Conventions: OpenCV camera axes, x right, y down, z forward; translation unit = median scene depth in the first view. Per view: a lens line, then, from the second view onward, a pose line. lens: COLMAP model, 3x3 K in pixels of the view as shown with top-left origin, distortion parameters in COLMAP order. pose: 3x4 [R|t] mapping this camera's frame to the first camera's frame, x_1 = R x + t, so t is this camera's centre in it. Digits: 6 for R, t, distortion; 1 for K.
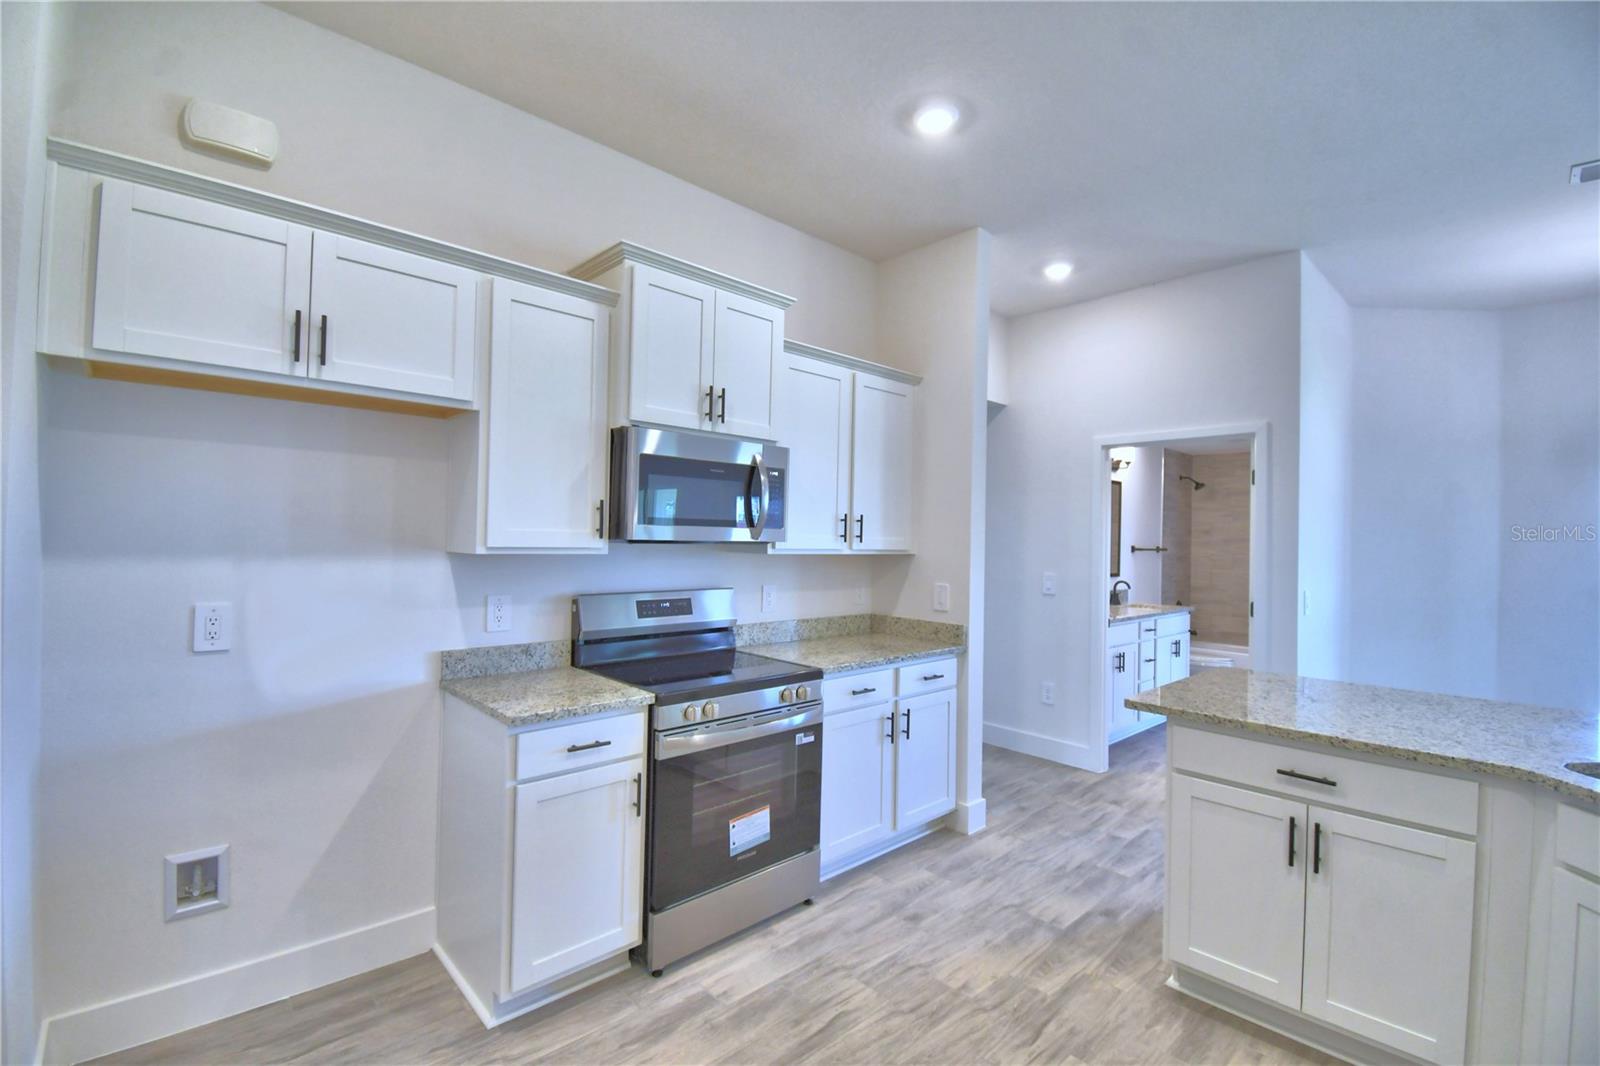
lens RADIAL K [[697.1, 0, 772.7], [0, 697.1, 533.5], [0, 0, 1]] dist [0.001781, -0.015910]
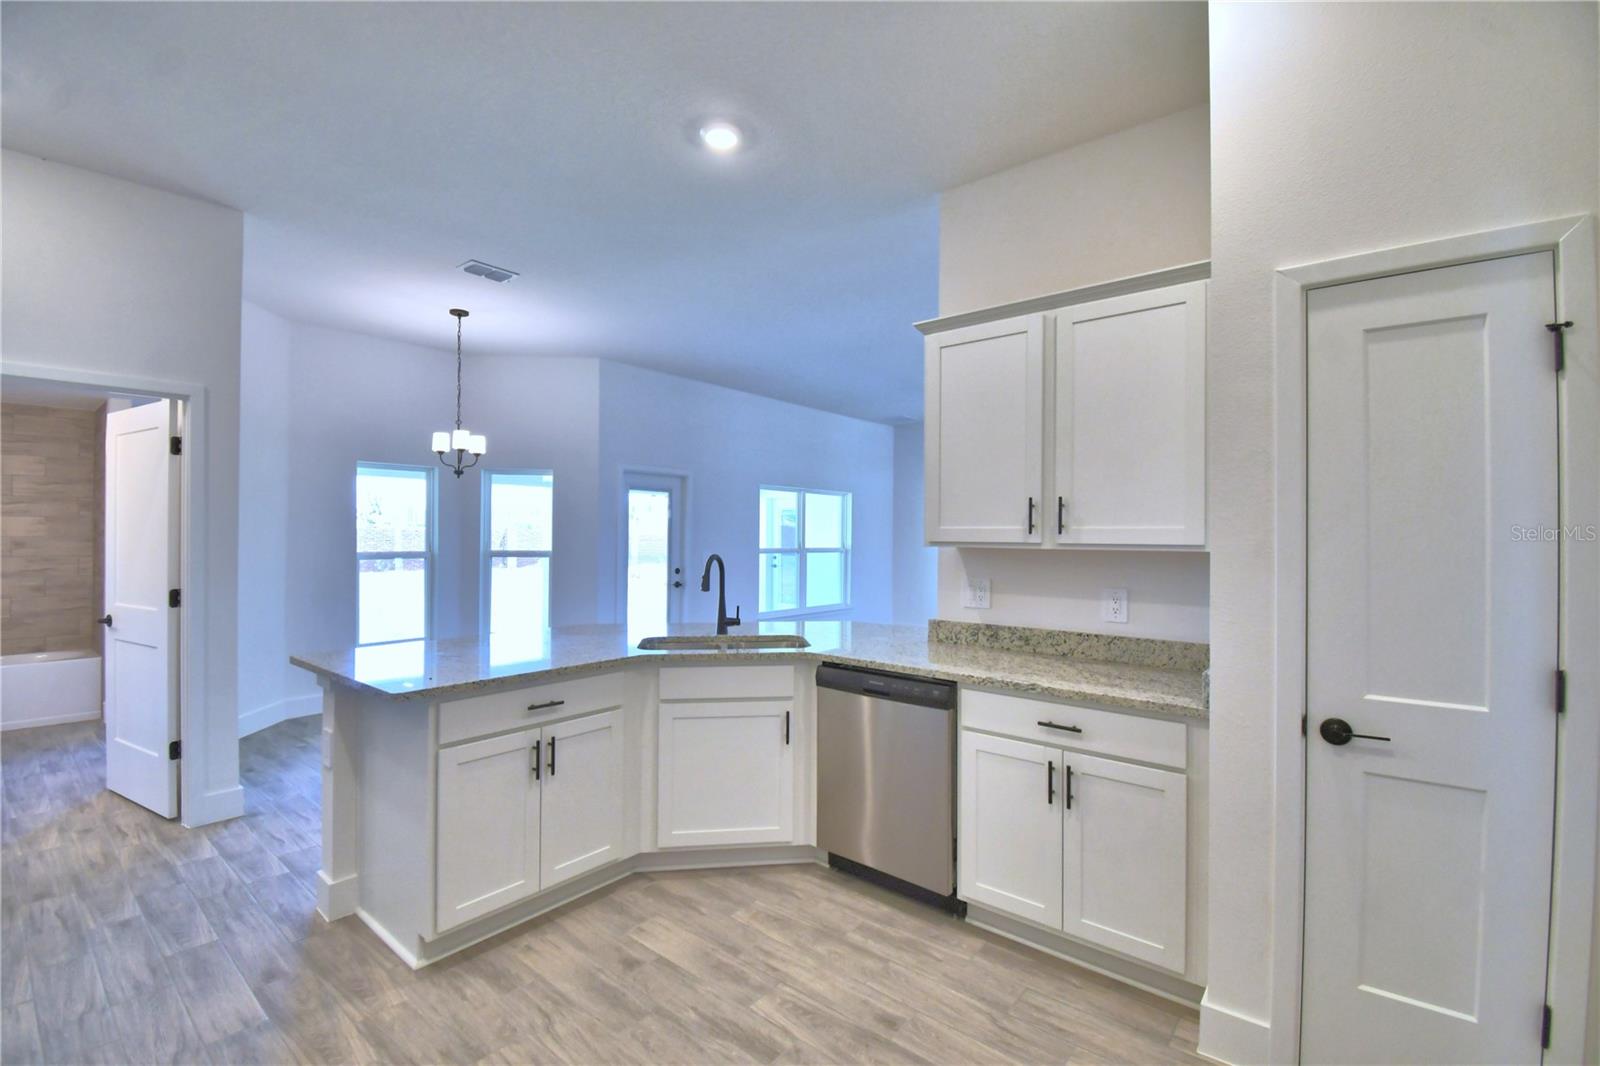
lens RADIAL K [[700.7, 0, 800.0], [0, 700.7, 533.0], [0, 0, 1]] dist [0.011802, -0.016591]
pose [[-0.143427, -0.018687, 0.989484, -0.493478], [-0.016995, 0.999721, 0.016417, 0.000619], [-0.989515, -0.014461, -0.143704, 0.608253]]
